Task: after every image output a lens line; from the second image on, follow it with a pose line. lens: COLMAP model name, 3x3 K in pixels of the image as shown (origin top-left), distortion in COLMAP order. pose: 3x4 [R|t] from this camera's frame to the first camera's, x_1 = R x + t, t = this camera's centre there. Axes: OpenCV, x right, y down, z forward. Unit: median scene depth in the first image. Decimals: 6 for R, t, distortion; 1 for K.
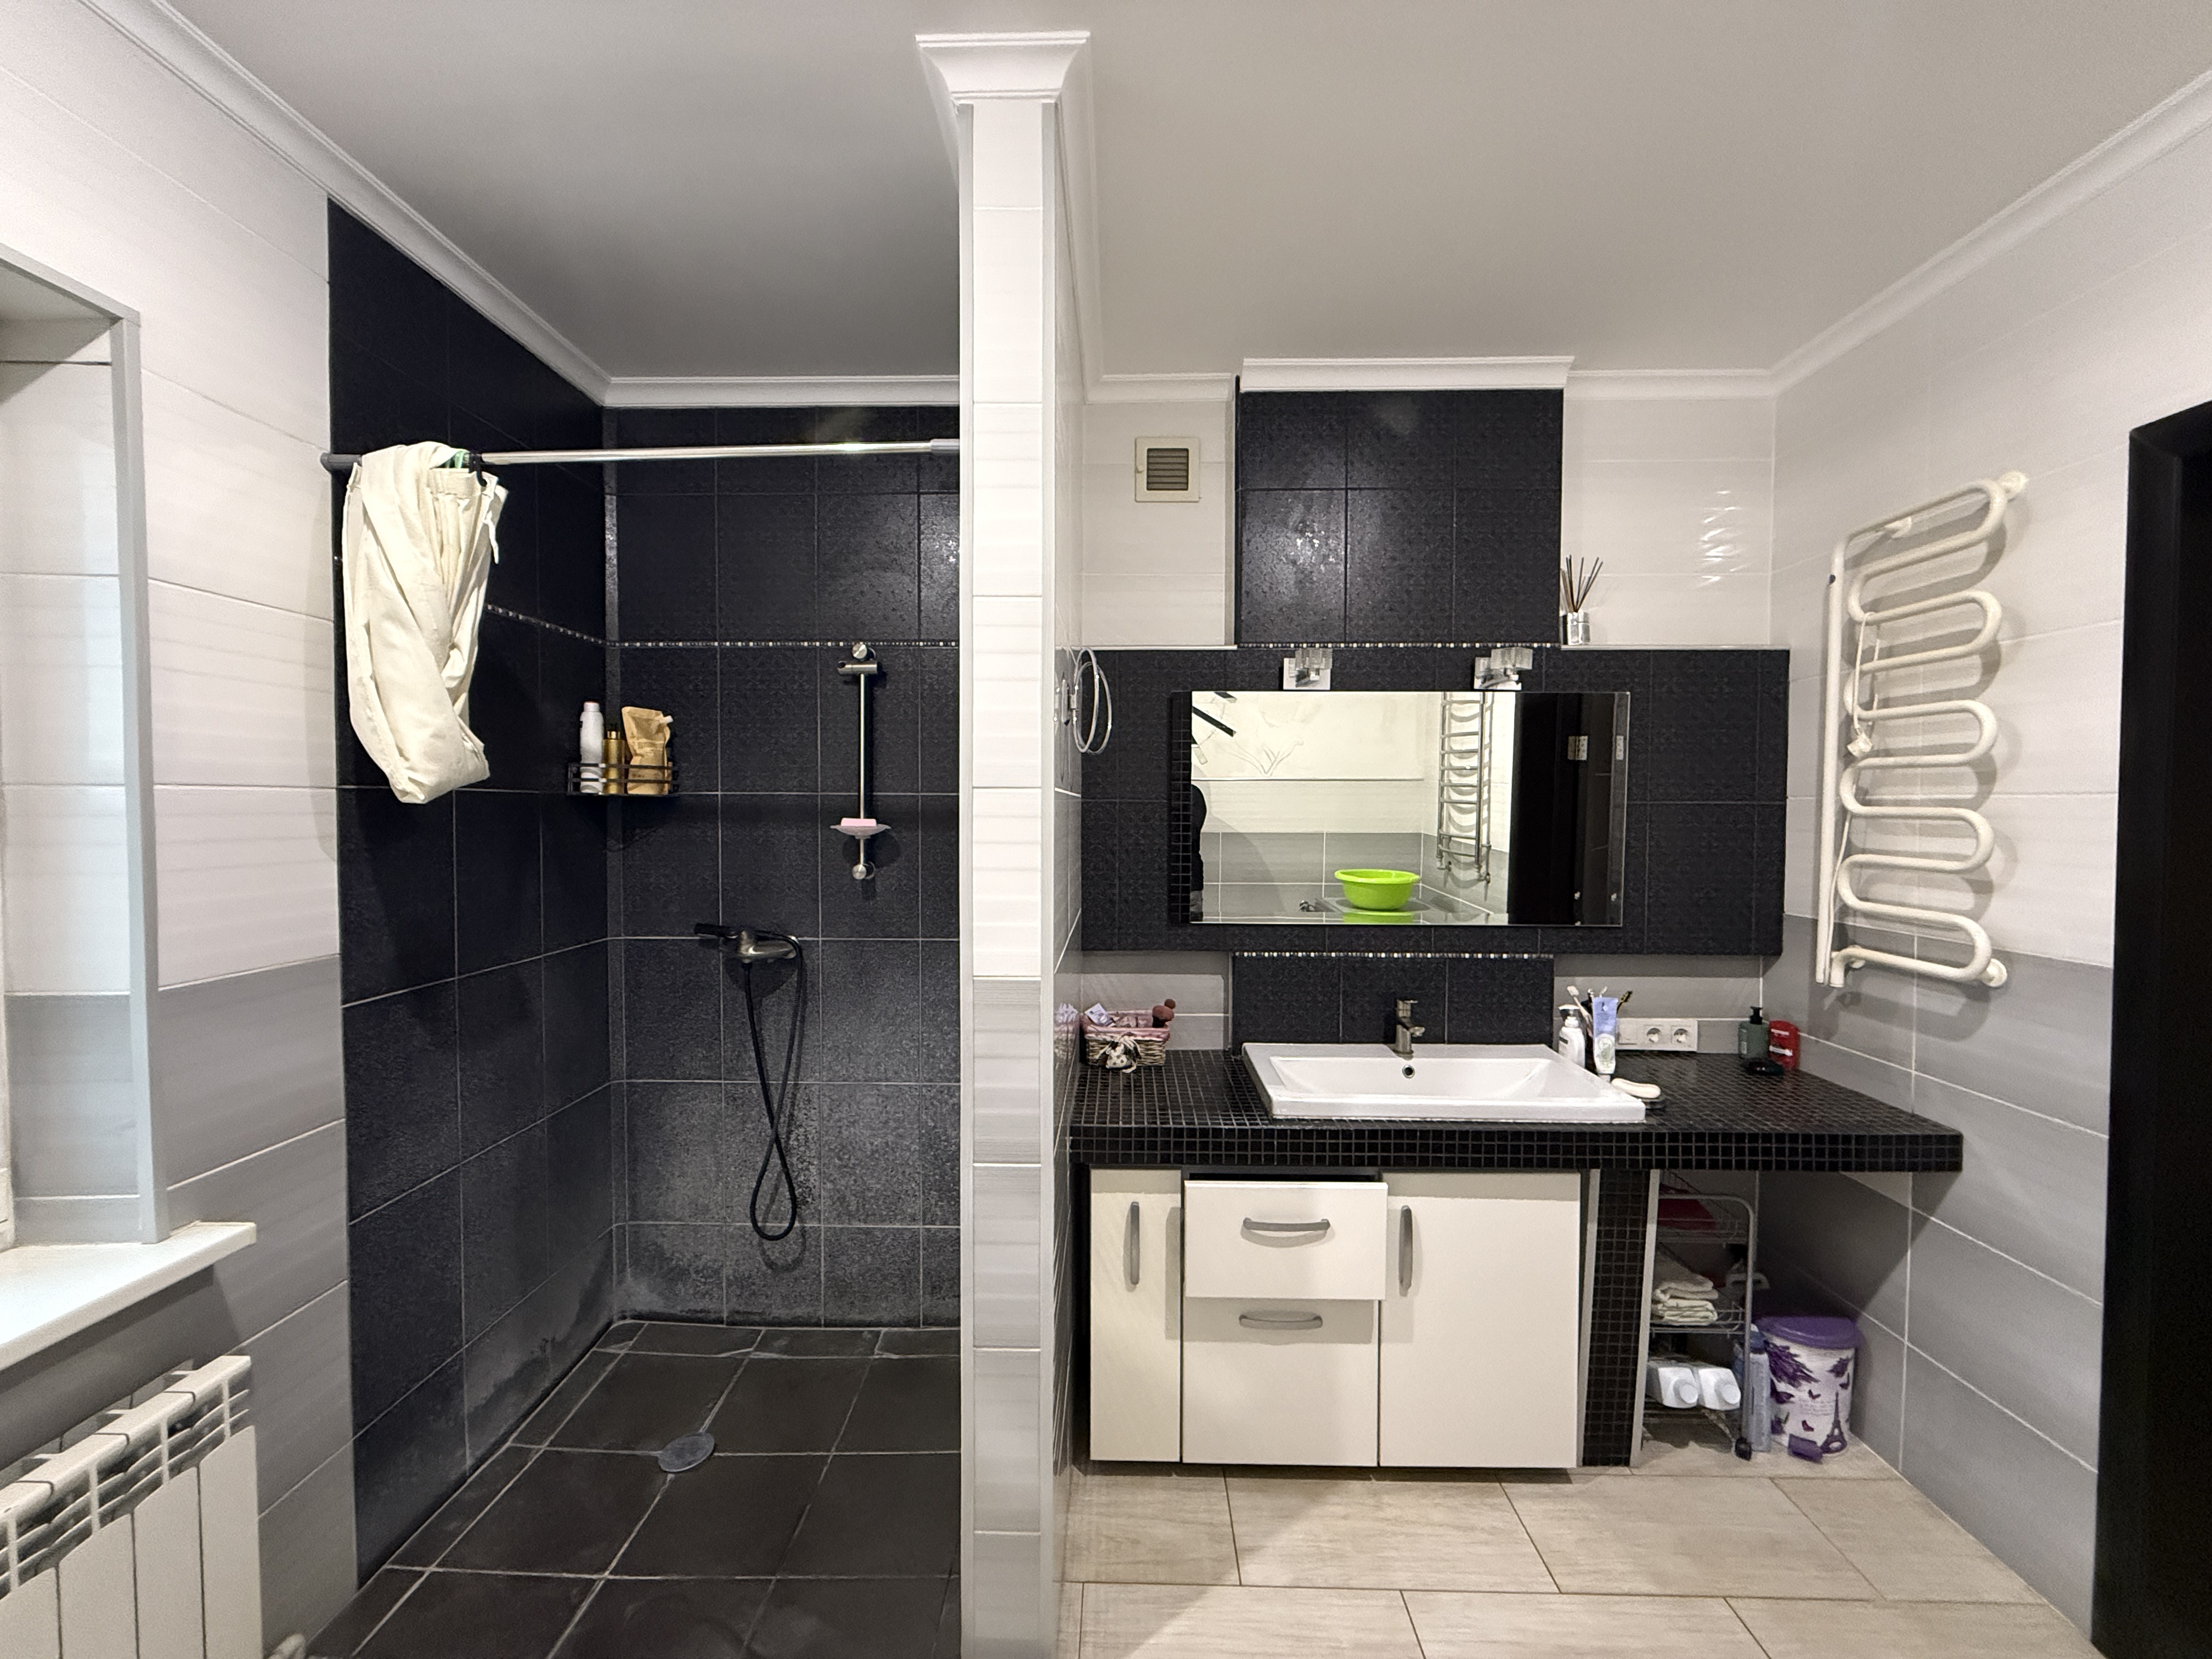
lens RADIAL K [[879.1, 0, 1102.3], [0, 879.1, 827.0], [0, 0, 1]] dist [0.001228, -0.000215]
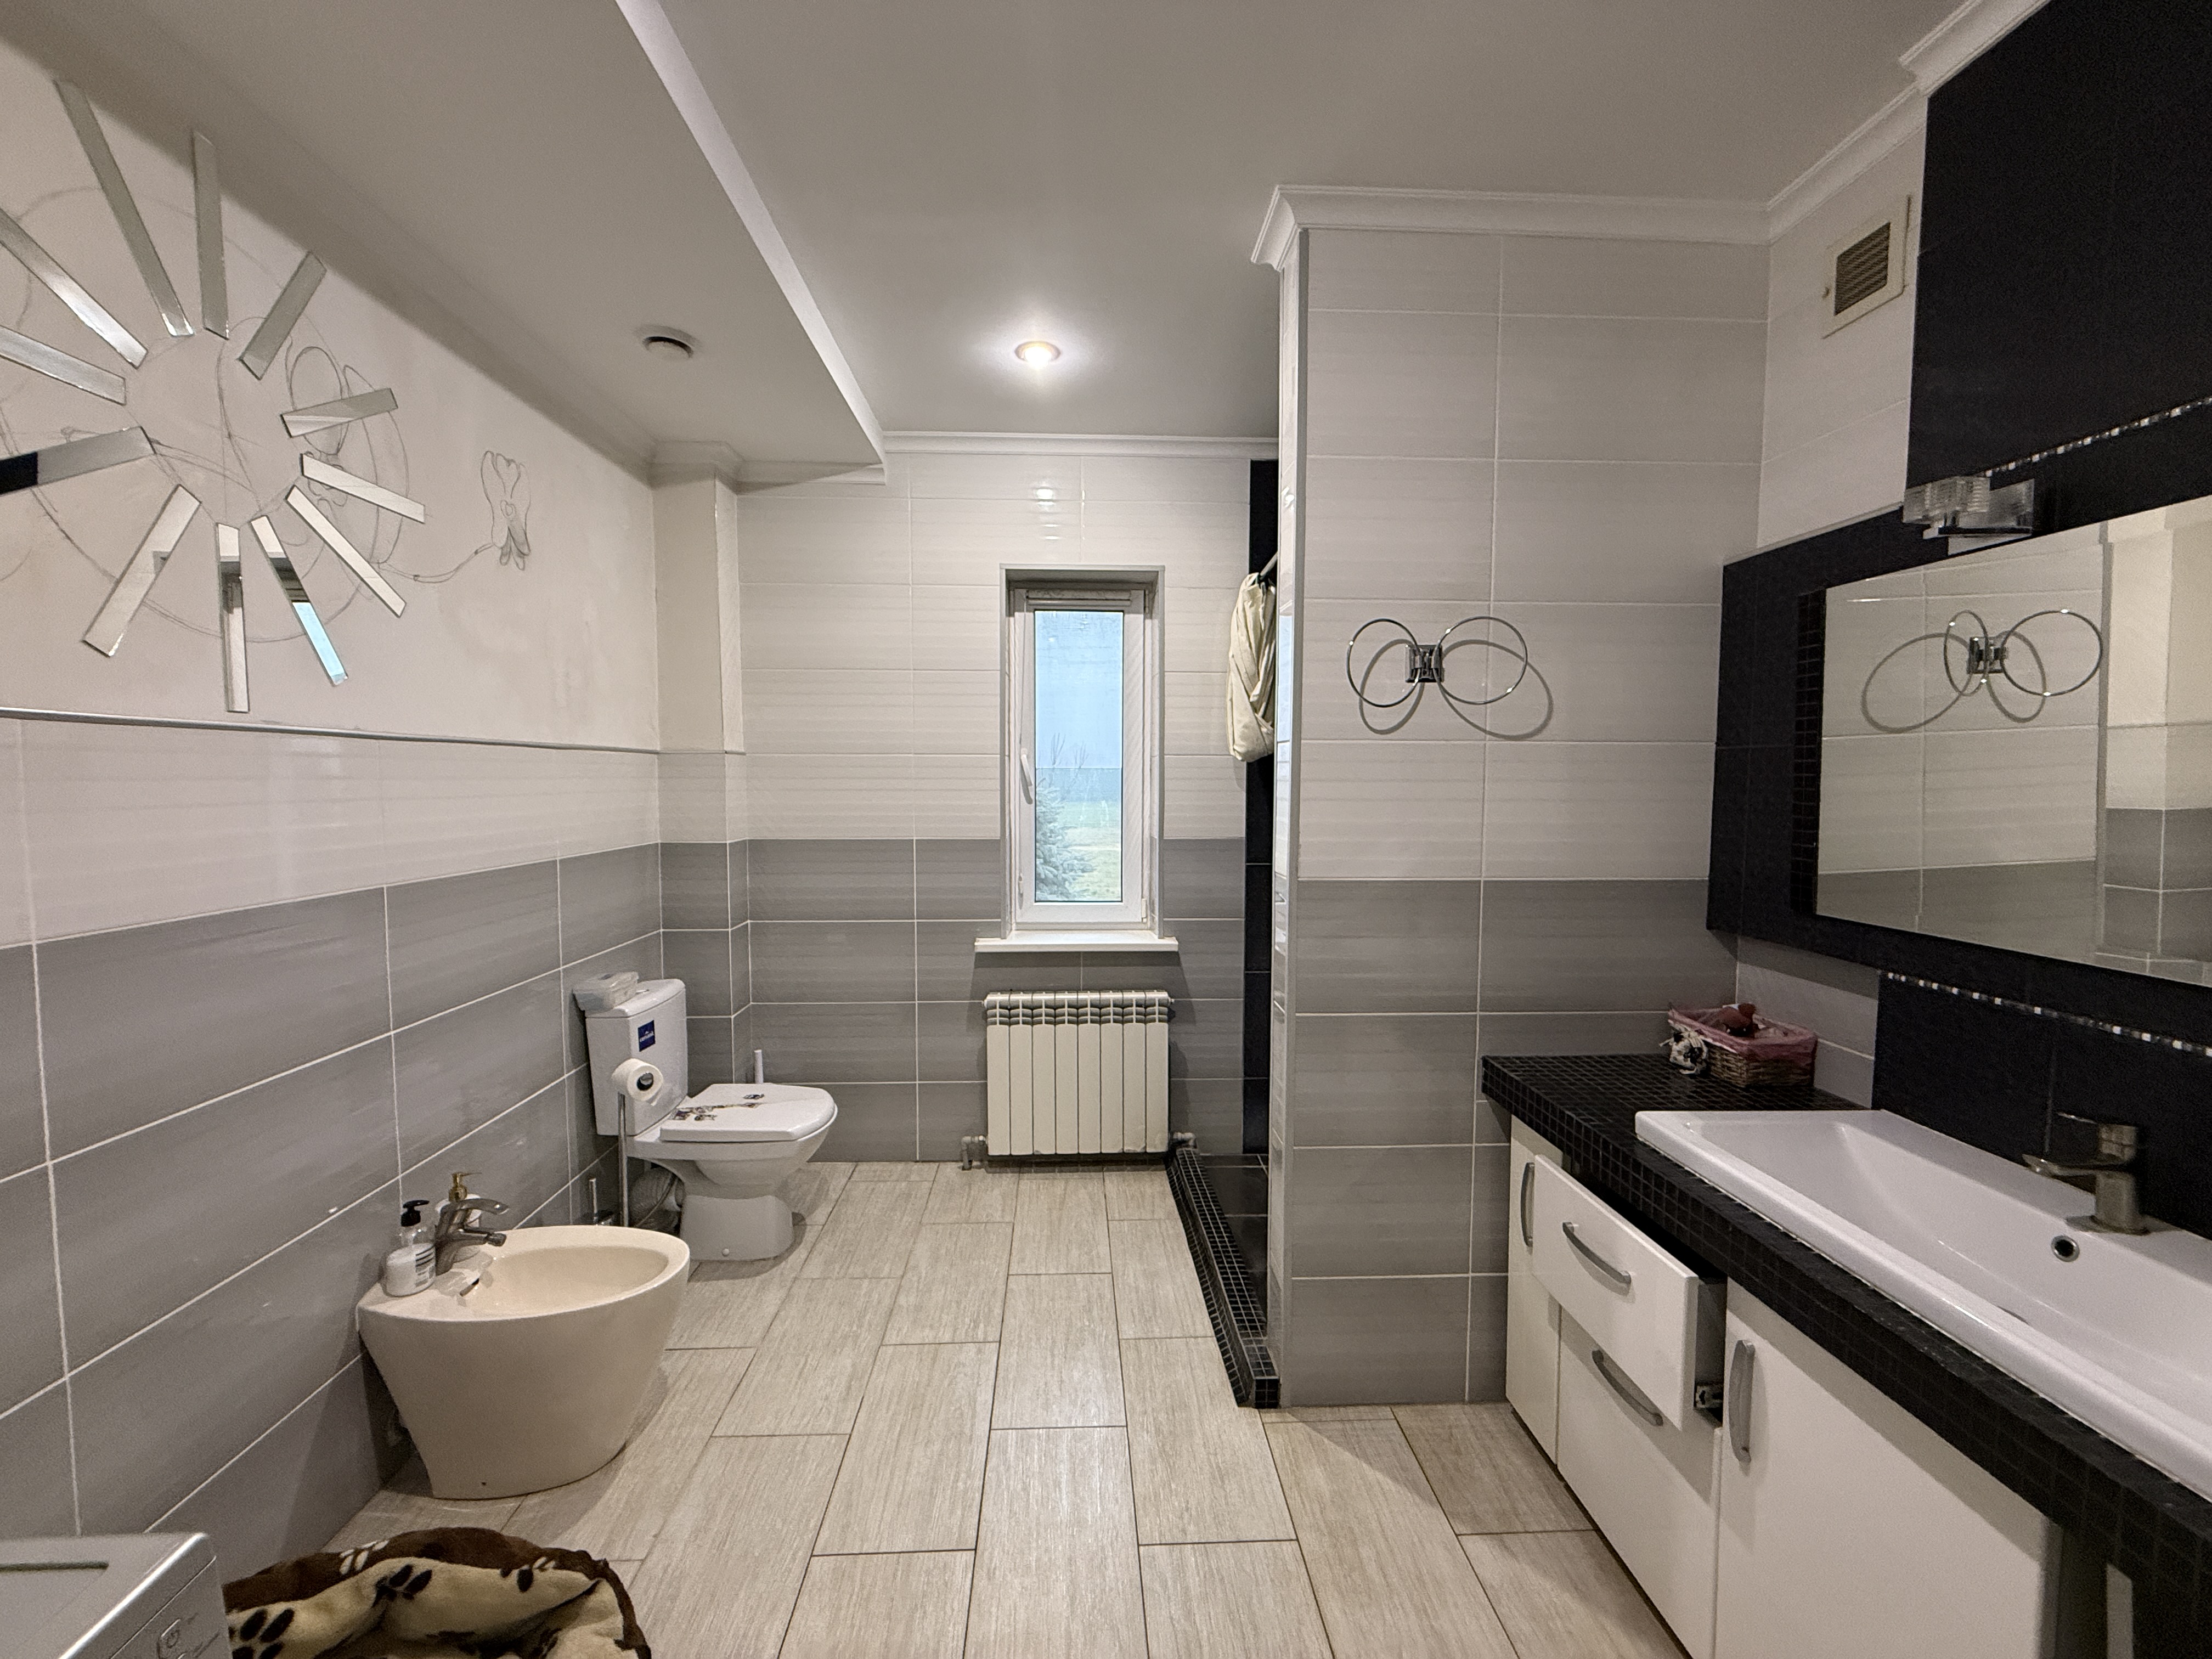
lens RADIAL K [[879.1, 0, 1109.0], [0, 879.1, 827.8], [0, 0, 1]] dist [0.001228, -0.000215]
pose [[0.074100, 0.054614, -0.995754, 0.805905], [-0.028859, 0.998199, 0.052601, 0.018175], [0.996833, 0.024838, 0.075542, 0.386202]]
